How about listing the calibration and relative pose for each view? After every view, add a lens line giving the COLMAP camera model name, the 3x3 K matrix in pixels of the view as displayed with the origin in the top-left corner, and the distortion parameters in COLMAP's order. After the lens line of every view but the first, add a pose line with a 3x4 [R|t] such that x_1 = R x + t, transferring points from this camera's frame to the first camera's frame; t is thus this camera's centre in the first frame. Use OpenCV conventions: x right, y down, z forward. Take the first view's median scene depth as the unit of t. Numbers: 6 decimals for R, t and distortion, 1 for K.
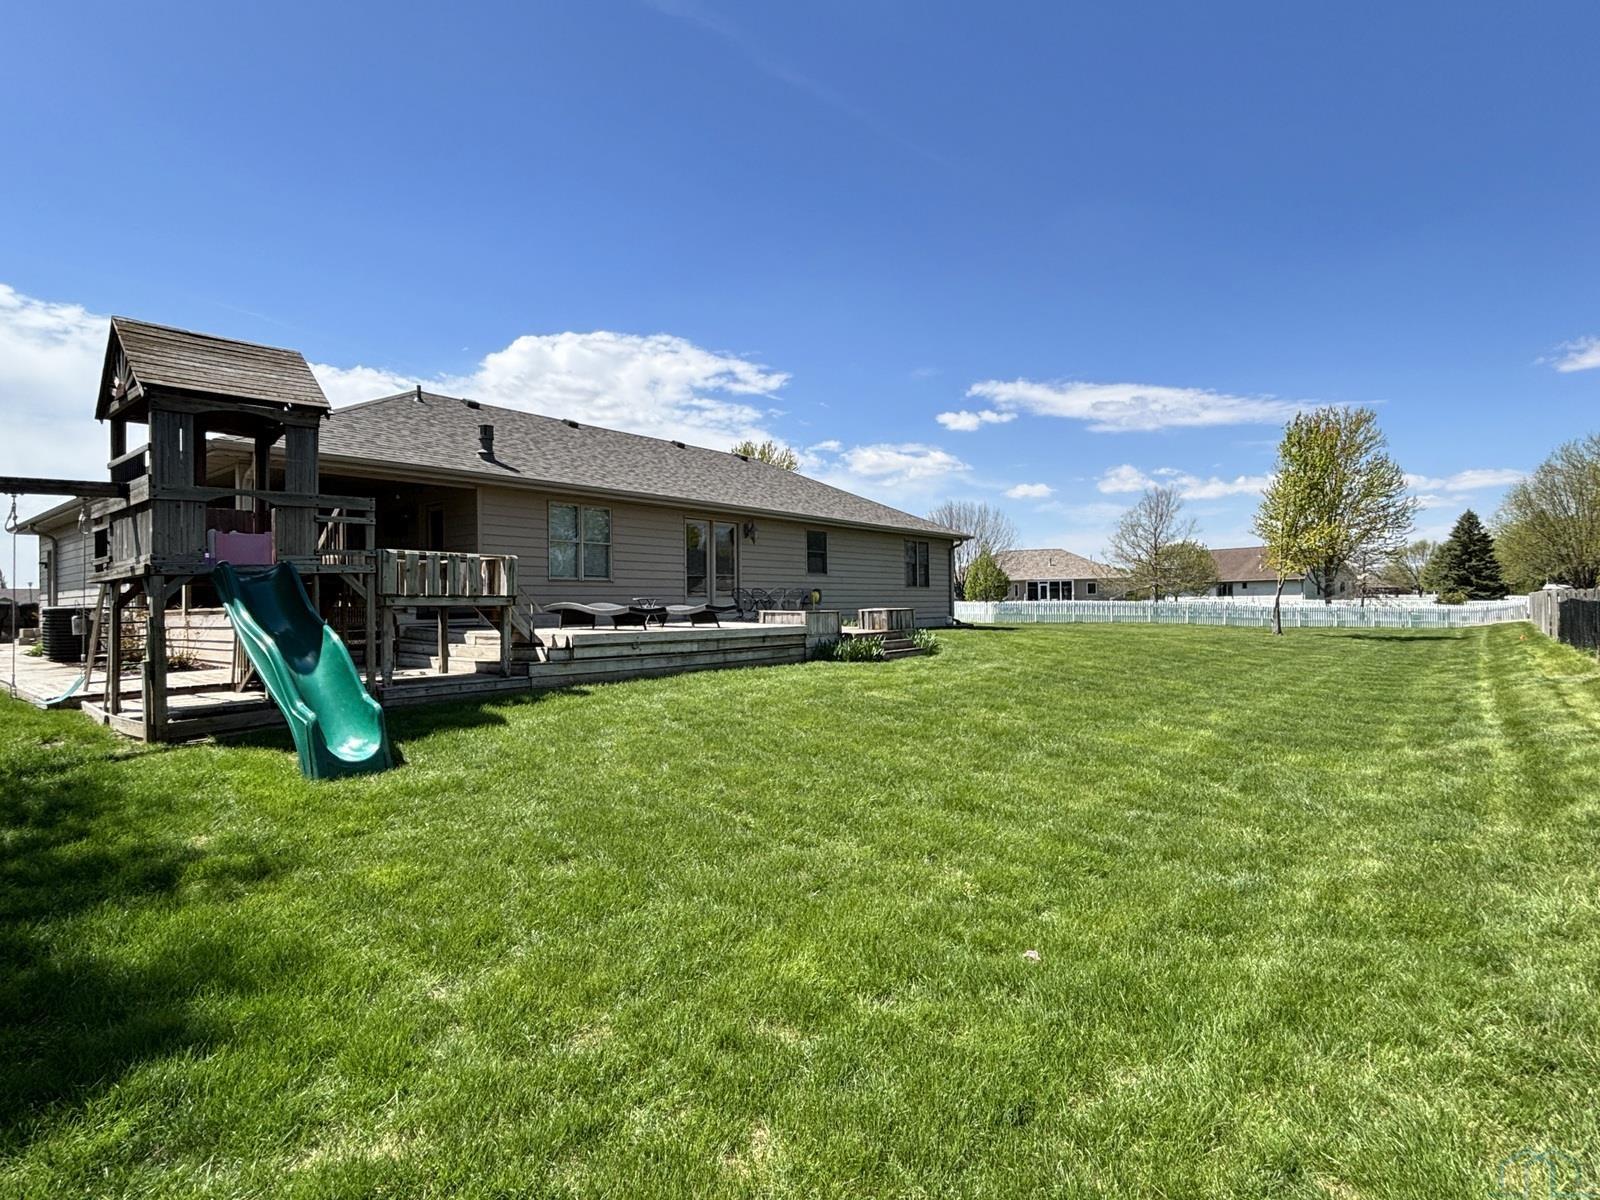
lens RADIAL K [[814.5, 0, 800.0], [0, 814.5, 600.0], [0, 0, 1]] dist [-0.000136, -0.000054]
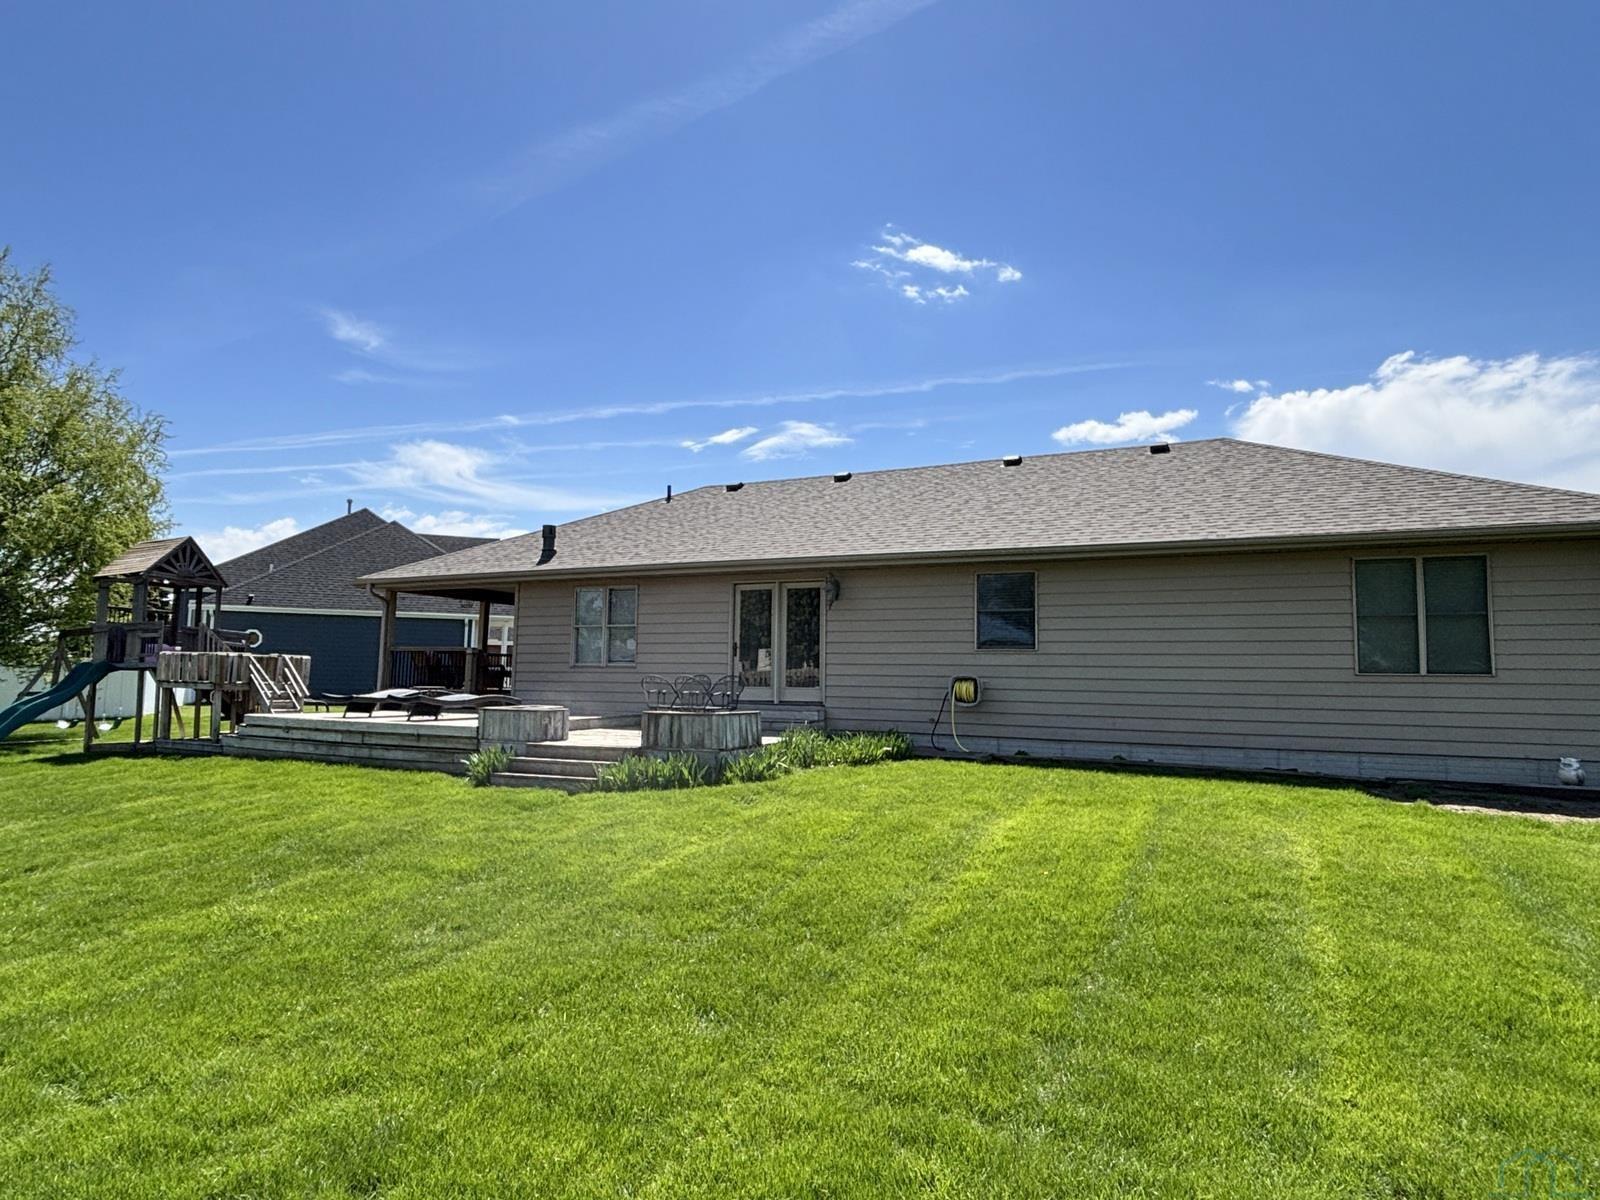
lens RADIAL K [[990.5, 0, 800.0], [0, 990.5, 600.0], [0, 0, 1]] dist [-0.001186, 0.000321]
pose [[0.197204, -0.069383, -0.977904, 1.061531], [-0.012893, 0.997223, -0.073353, -0.024678], [0.980278, 0.027074, 0.195762, 1.198008]]
